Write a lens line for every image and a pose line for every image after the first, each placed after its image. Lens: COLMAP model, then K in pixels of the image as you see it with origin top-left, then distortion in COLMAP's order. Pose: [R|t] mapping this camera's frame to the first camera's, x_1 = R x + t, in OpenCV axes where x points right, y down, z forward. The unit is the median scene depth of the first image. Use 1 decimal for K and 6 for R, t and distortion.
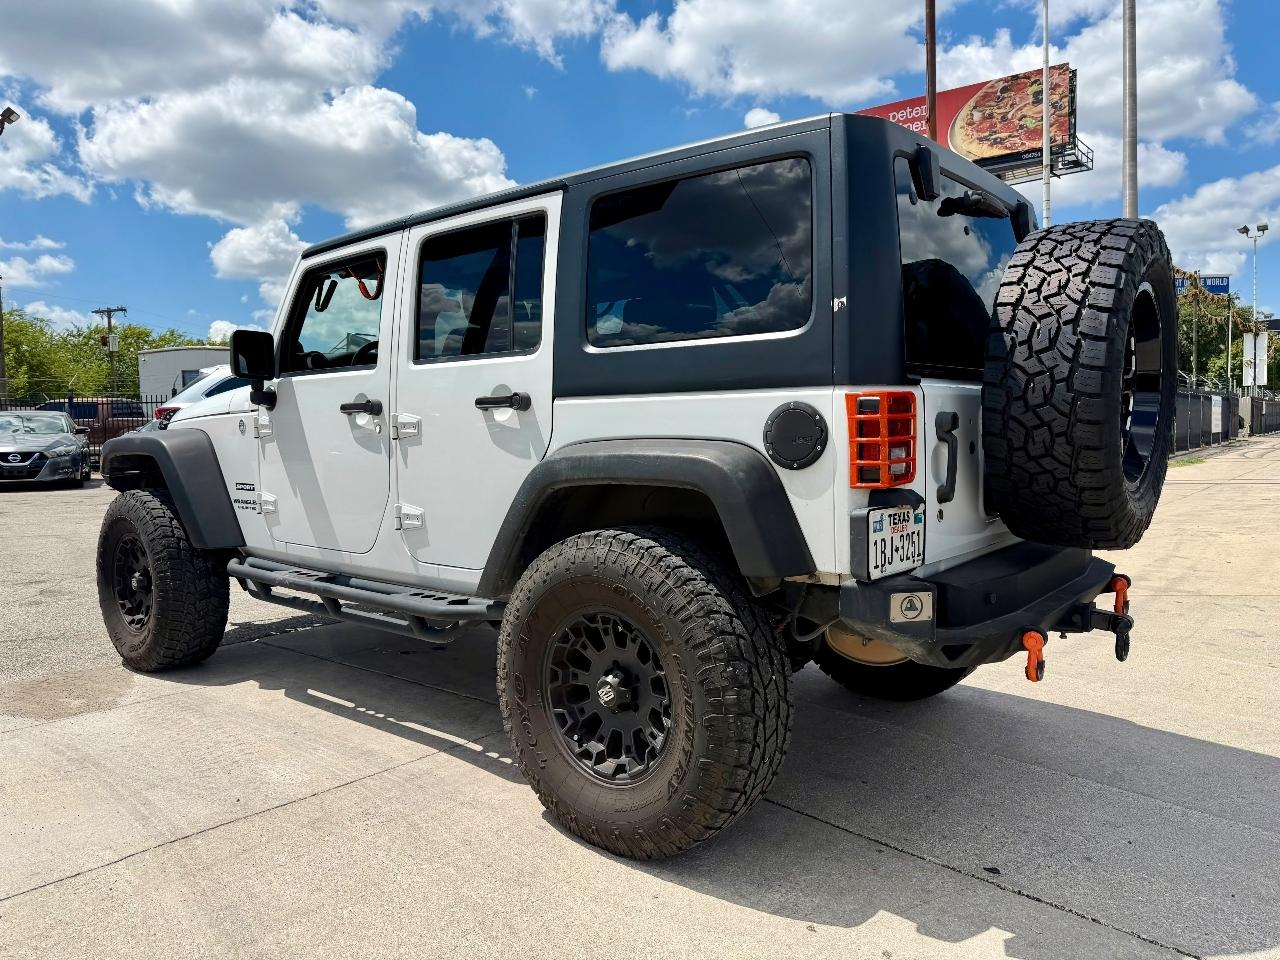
lens RADIAL K [[899.6, 0, 646.8], [0, 899.6, 481.5], [0, 0, 1]] dist [0.033036, -0.043826]
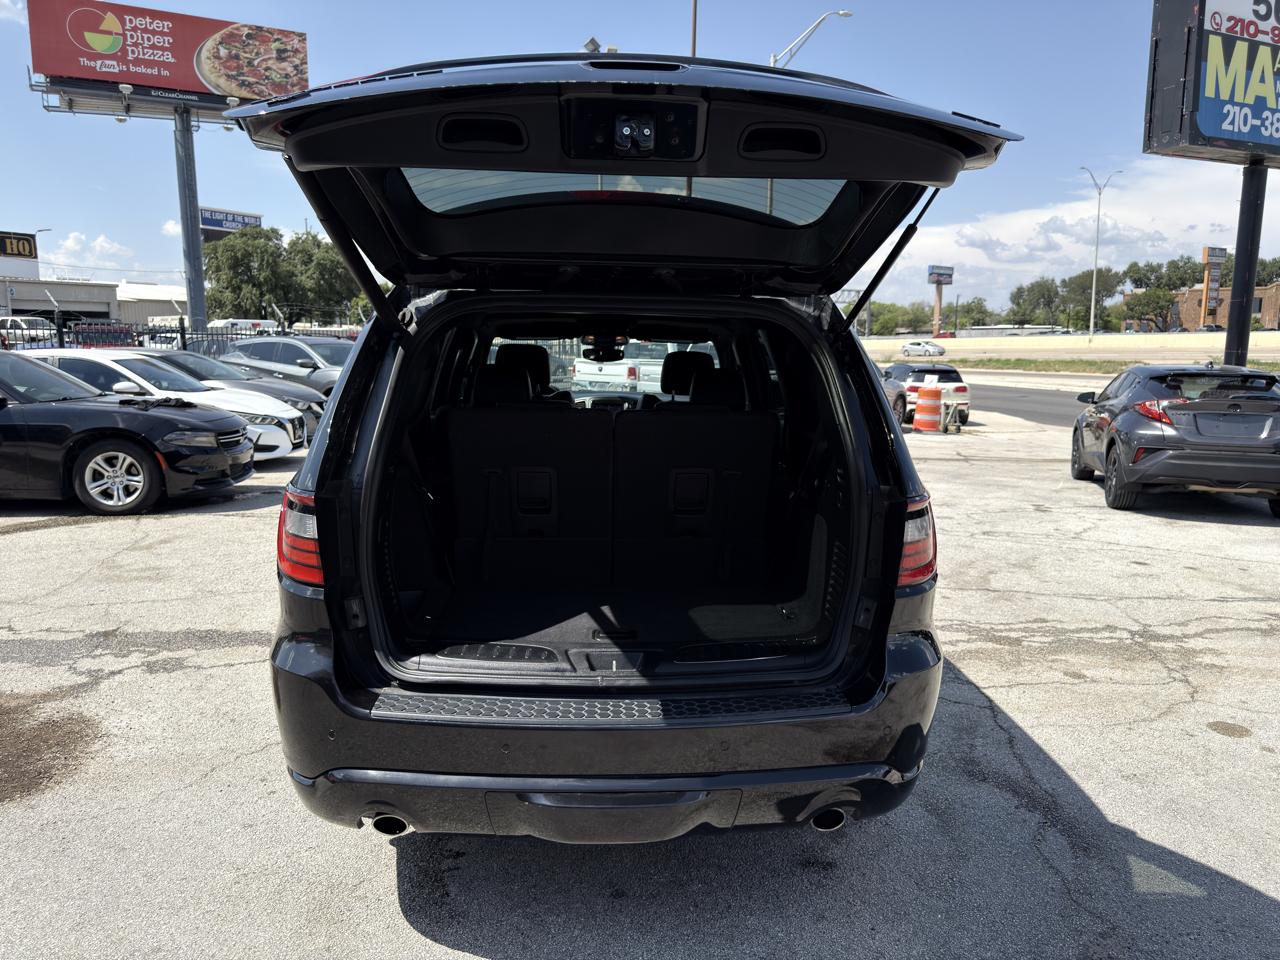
lens RADIAL K [[915.1, 0, 641.6], [0, 915.1, 477.3], [0, 0, 1]] dist [-0.000014, -0.003922]
pose [[0.454211, -0.104294, 0.884768, -6.034918], [0.028282, 0.994312, 0.102687, -0.169844], [-0.890445, -0.021618, 0.454577, 1.221579]]
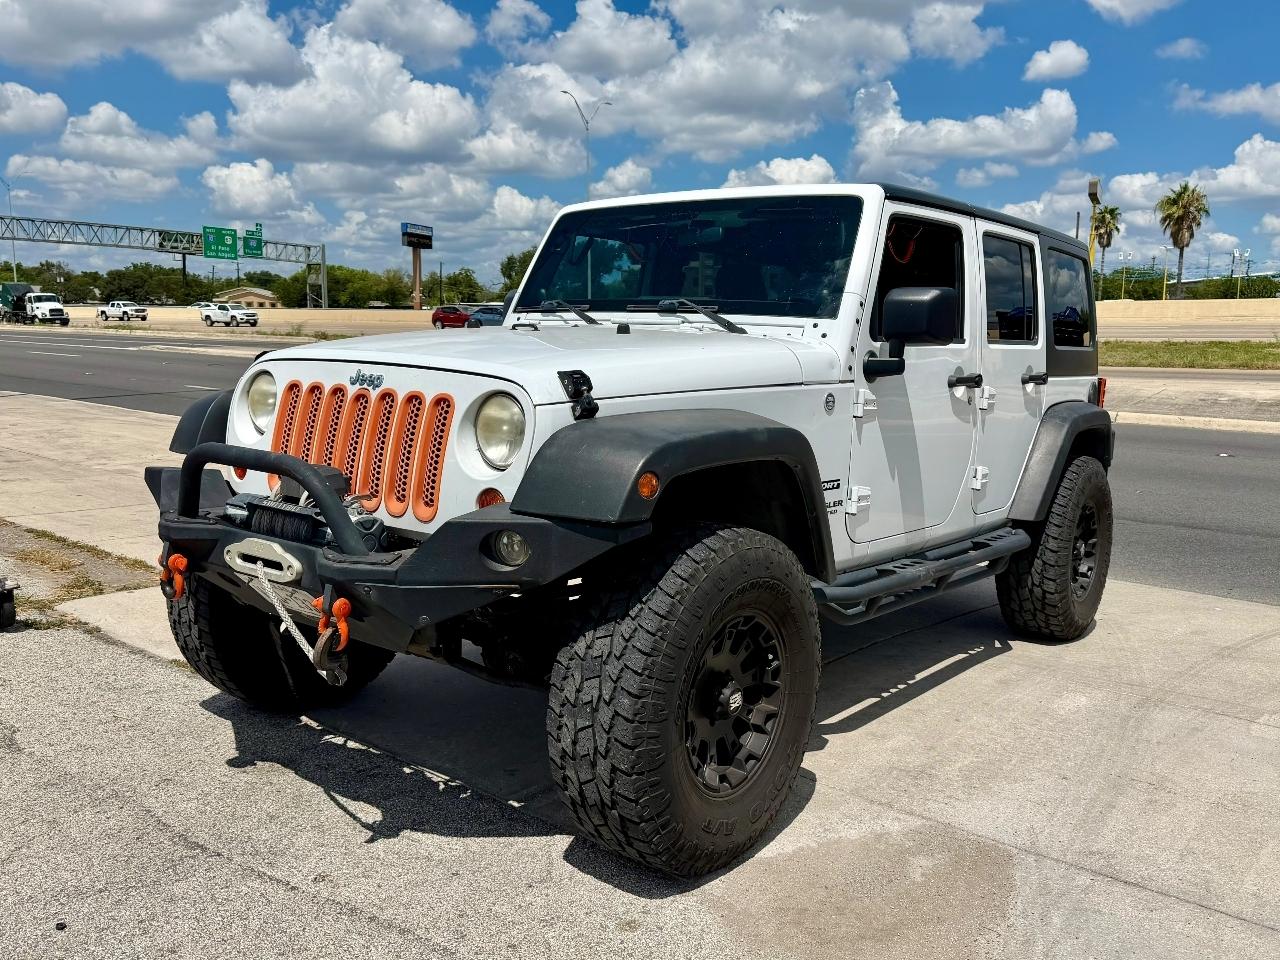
lens RADIAL K [[1074.3, 0, 640.8], [0, 1074.3, 477.4], [0, 0, 1]] dist [0.131931, -0.195584]
pose [[-0.026513, -0.111908, 0.993365, -1.427577], [0.029524, 0.993193, 0.112676, -0.112895], [-0.999212, 0.032316, -0.023028, 1.282615]]
